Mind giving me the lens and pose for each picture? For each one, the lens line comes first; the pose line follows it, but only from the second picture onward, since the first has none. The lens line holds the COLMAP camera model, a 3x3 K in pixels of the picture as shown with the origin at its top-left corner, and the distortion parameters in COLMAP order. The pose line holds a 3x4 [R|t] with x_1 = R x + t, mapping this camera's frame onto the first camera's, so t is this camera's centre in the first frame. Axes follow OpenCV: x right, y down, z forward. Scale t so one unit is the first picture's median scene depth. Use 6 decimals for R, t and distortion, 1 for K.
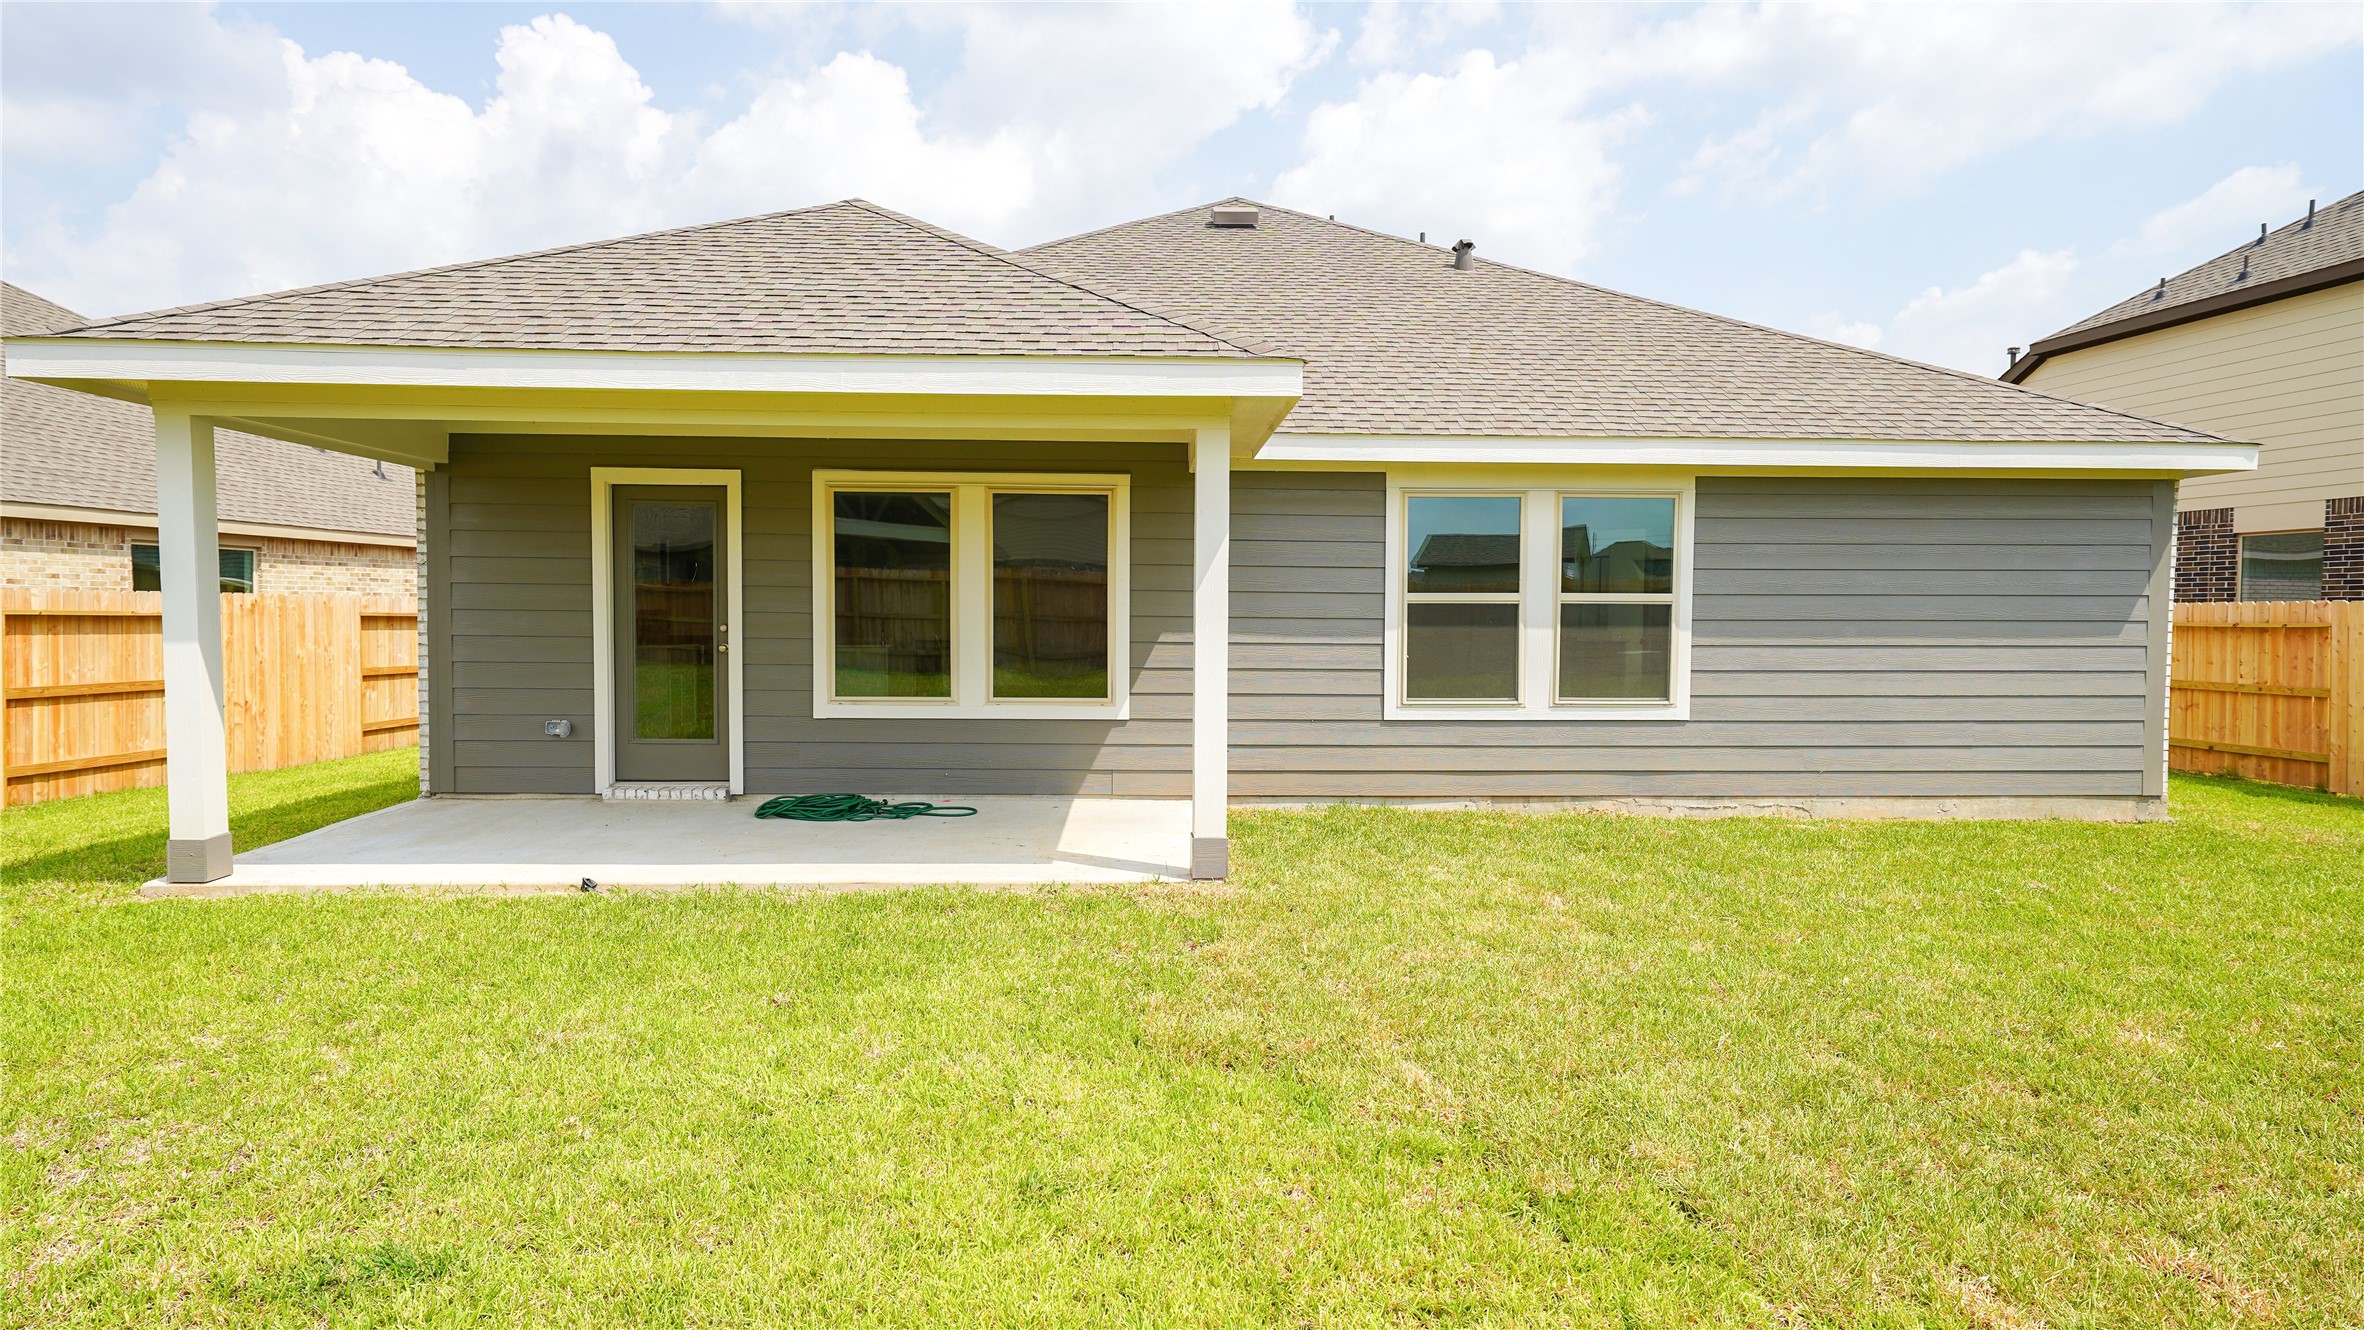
lens RADIAL K [[1283.5, 0, 1188.4], [0, 1283.5, 658.8], [0, 0, 1]] dist [0.012011, 0.002914]
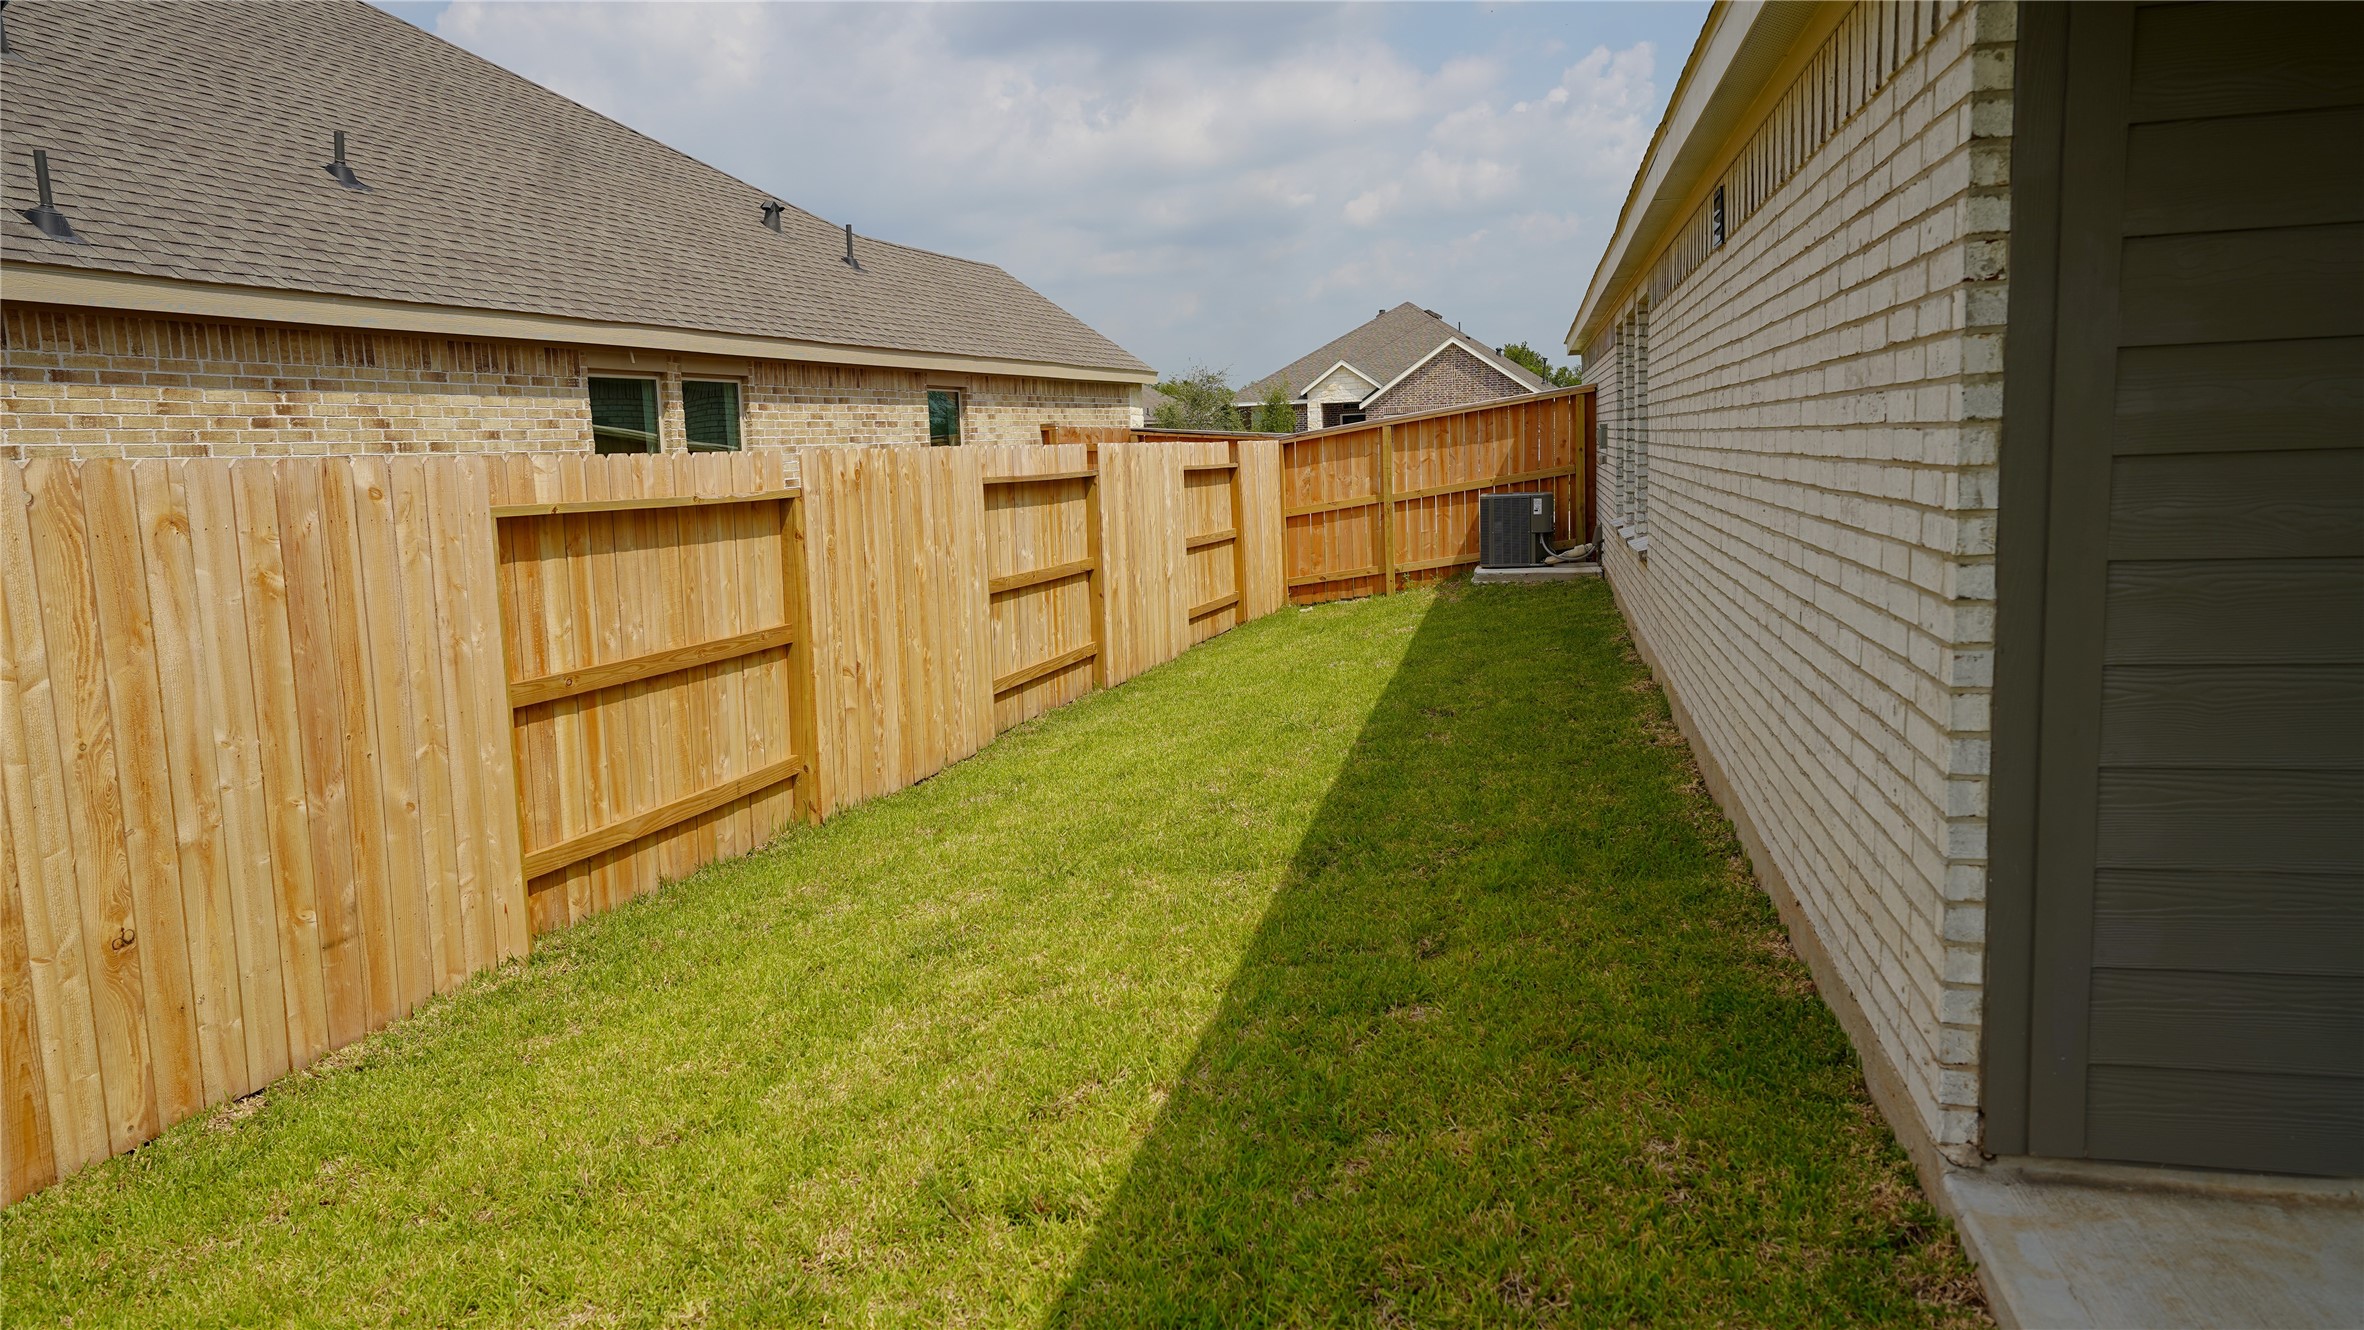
lens RADIAL K [[1549.1, 0, 1190.3], [0, 1549.1, 660.6], [0, 0, 1]] dist [0.030223, 0.001929]
pose [[0.967676, -0.009410, -0.252021, -0.630197], [0.035505, 0.994434, 0.099198, -0.034088], [0.249685, -0.104939, 0.962624, 0.625827]]
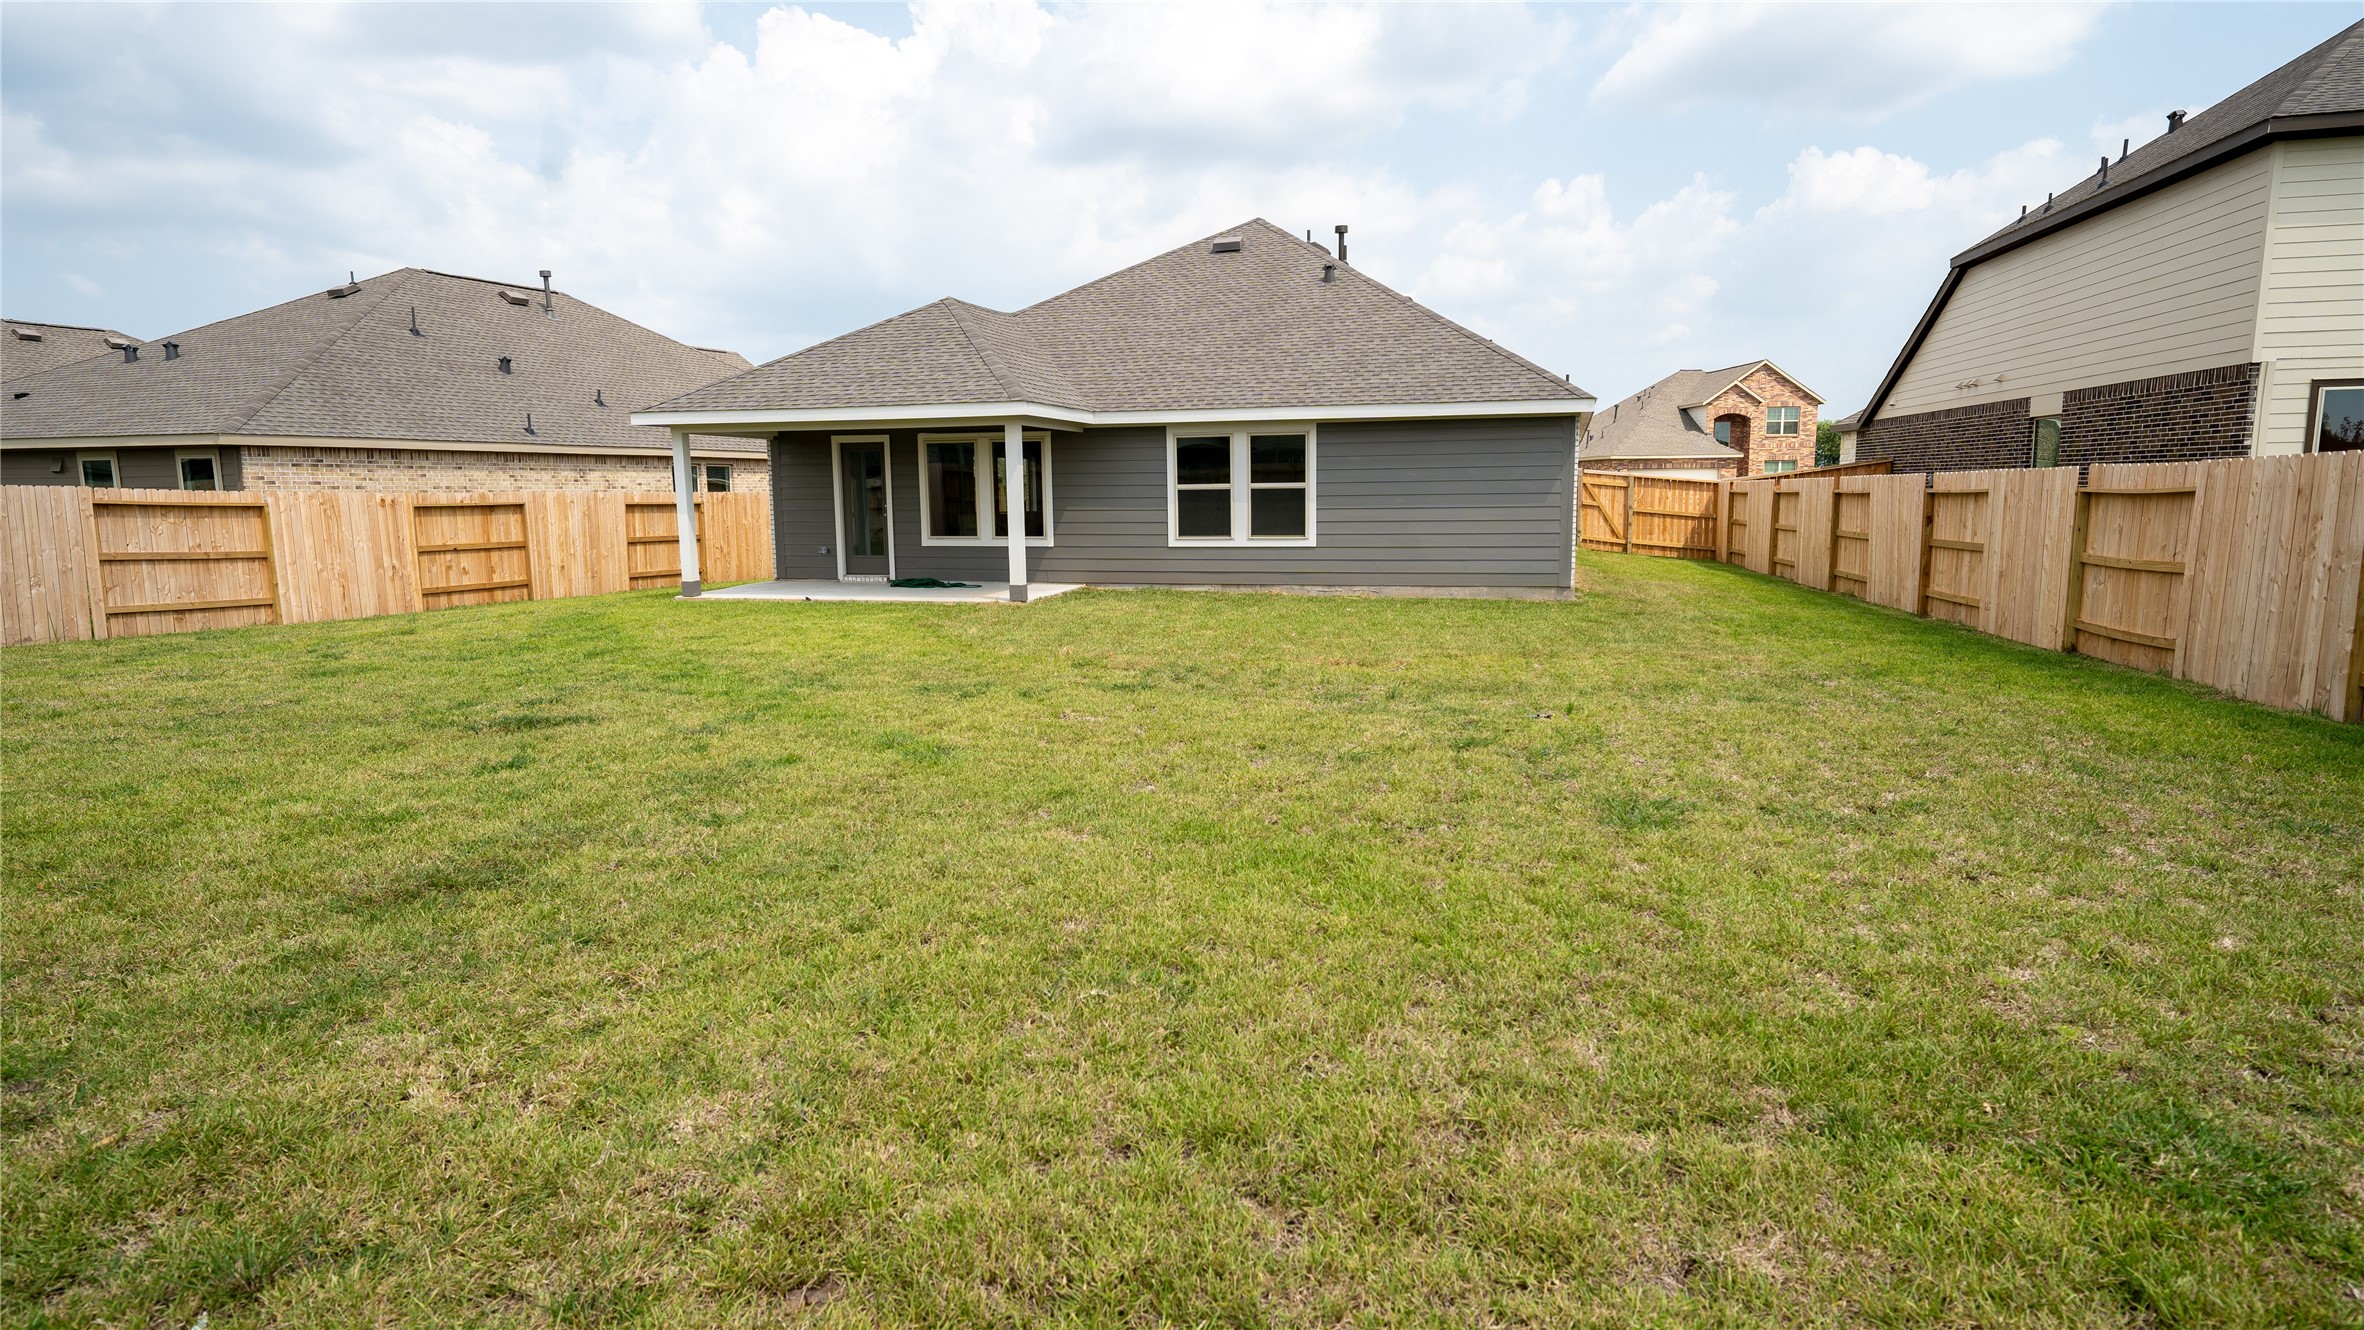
lens RADIAL K [[1301.4, 0, 1182.0], [0, 1301.4, 665.0], [0, 0, 1]] dist [0.016031, 0.000941]
pose [[0.948800, 0.025780, -0.314823, 0.816212], [0.004349, 0.995503, 0.094627, 0.037923], [0.315847, -0.091151, 0.944422, -0.967601]]
